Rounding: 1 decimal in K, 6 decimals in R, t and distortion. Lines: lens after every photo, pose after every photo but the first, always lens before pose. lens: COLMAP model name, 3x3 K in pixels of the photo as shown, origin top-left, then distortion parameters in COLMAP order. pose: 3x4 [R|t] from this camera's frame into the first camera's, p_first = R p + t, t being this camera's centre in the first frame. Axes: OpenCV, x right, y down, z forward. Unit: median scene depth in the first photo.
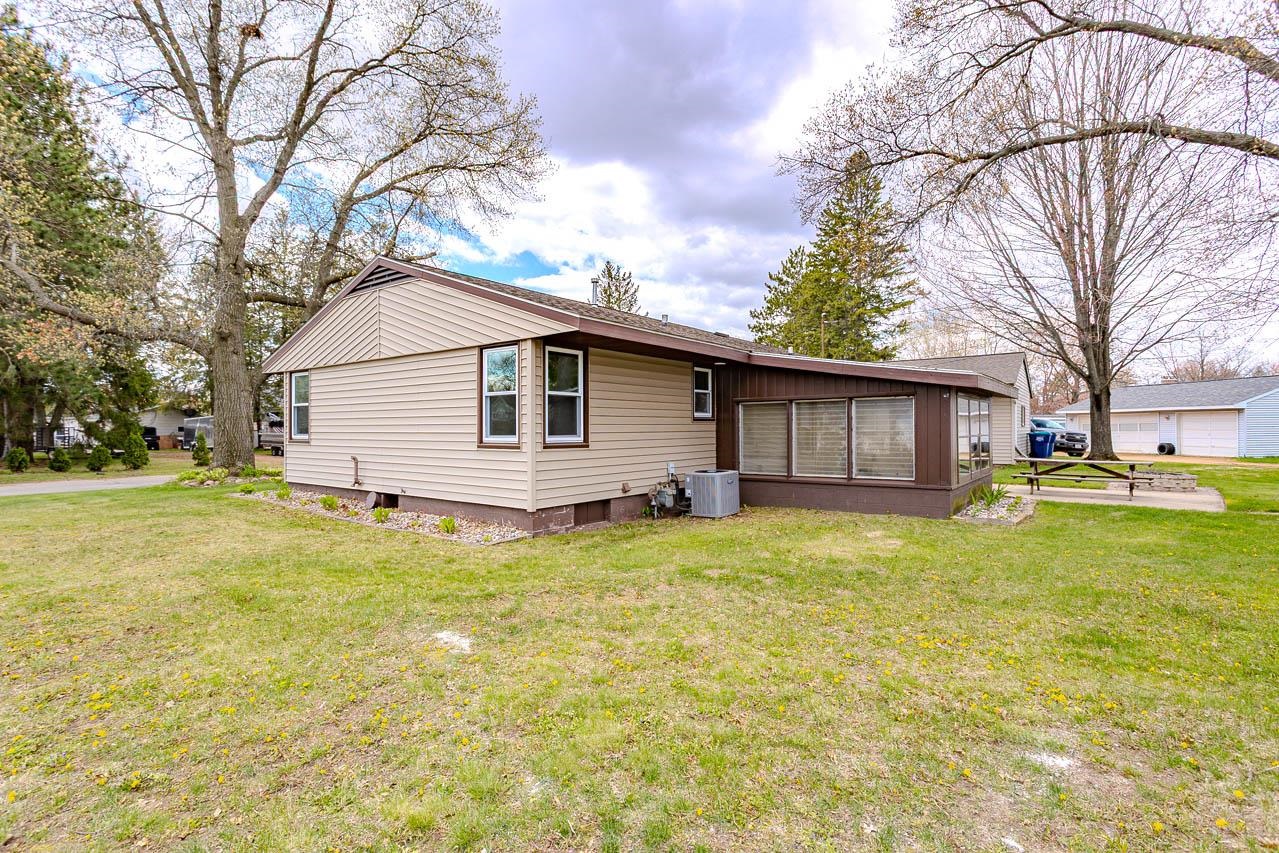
lens RADIAL K [[603.9, 0, 636.3], [0, 603.9, 425.2], [0, 0, 1]] dist [0.002972, 0.000270]
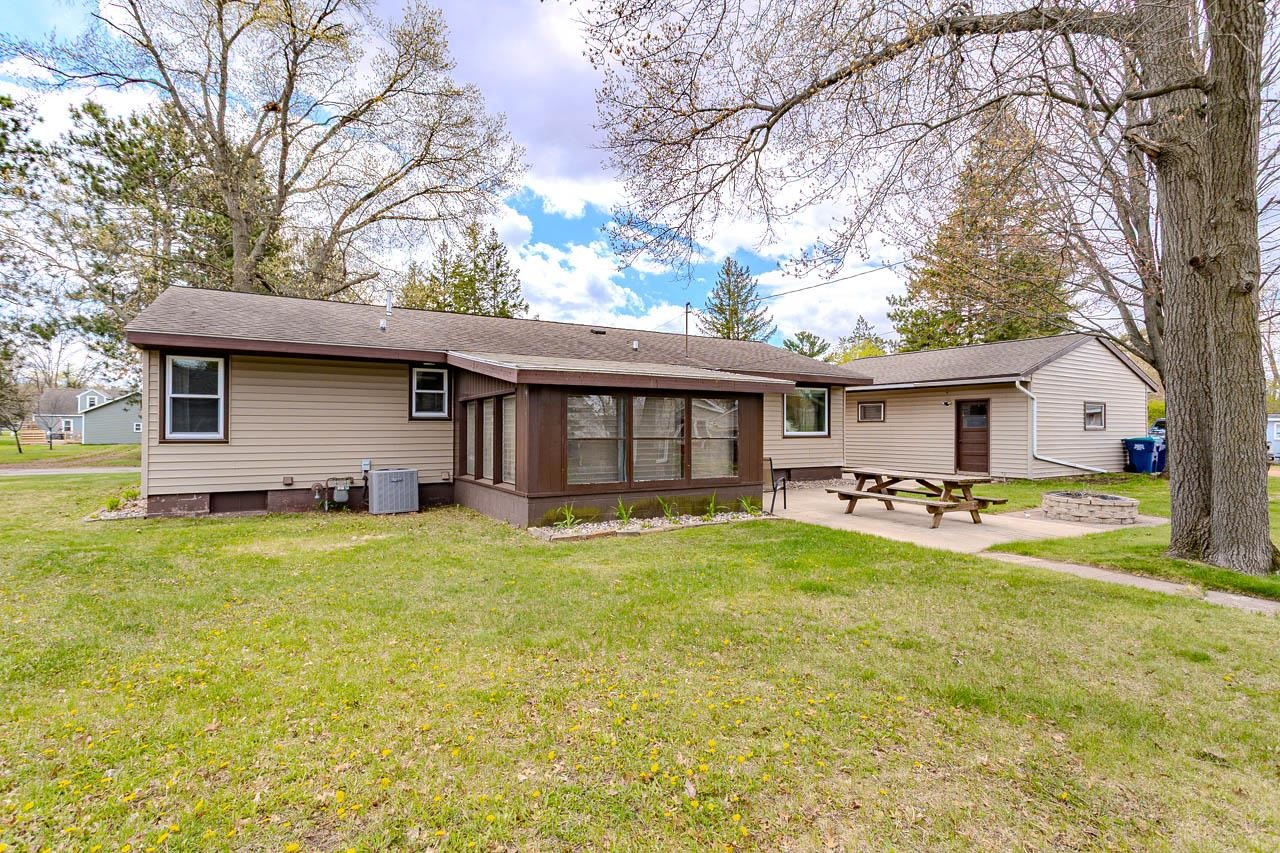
lens RADIAL K [[604.4, 0, 636.8], [0, 604.4, 425.2], [0, 0, 1]] dist [0.002972, 0.000270]
pose [[0.929566, 0.006934, -0.368591, 1.004817], [-0.006684, 0.999976, 0.001956, -0.004452], [0.368595, 0.000645, 0.929590, 0.221683]]
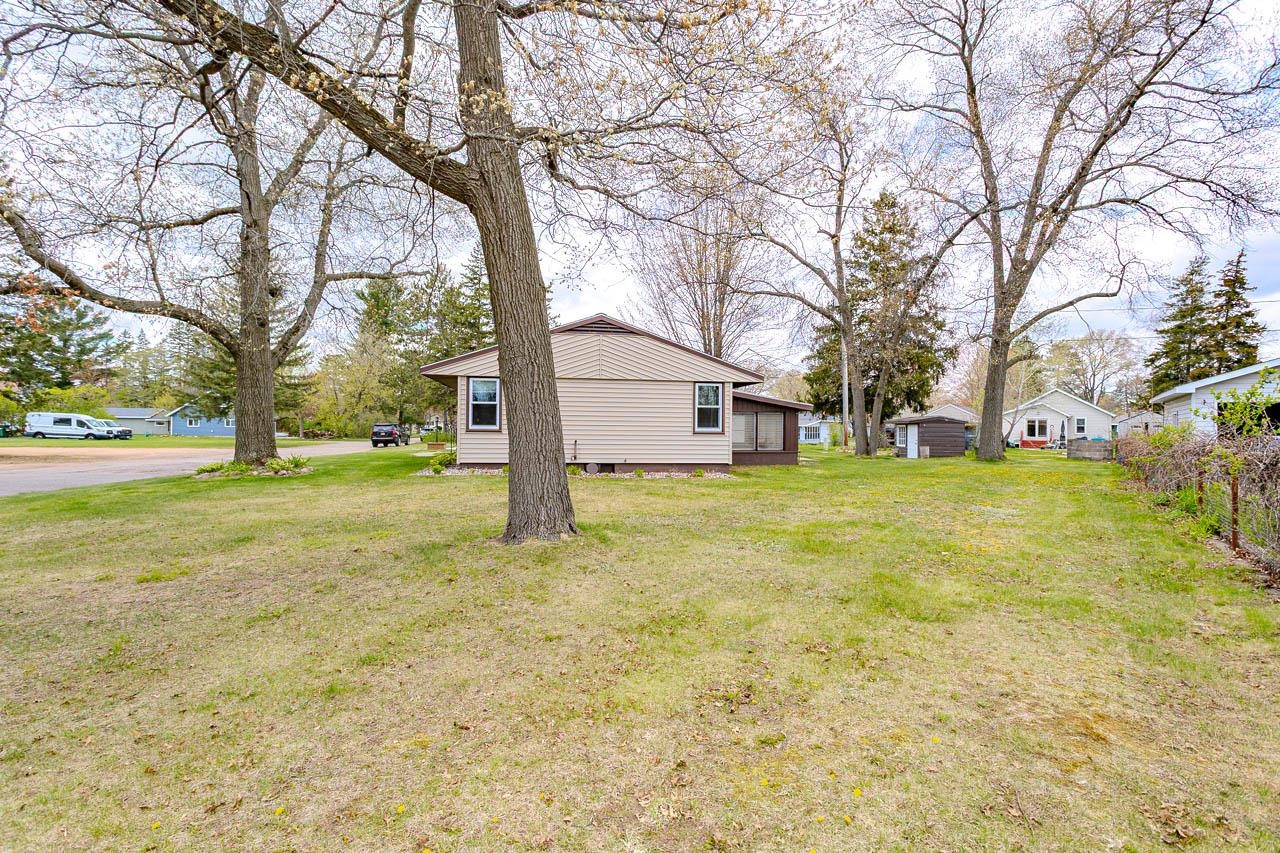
lens RADIAL K [[604.4, 0, 636.8], [0, 604.4, 425.2], [0, 0, 1]] dist [0.002972, 0.000270]
pose [[0.670698, 0.013109, 0.741615, -1.704194], [-0.025024, 0.999675, 0.004961, 0.003528], [-0.741308, -0.021886, 0.670808, -0.145325]]
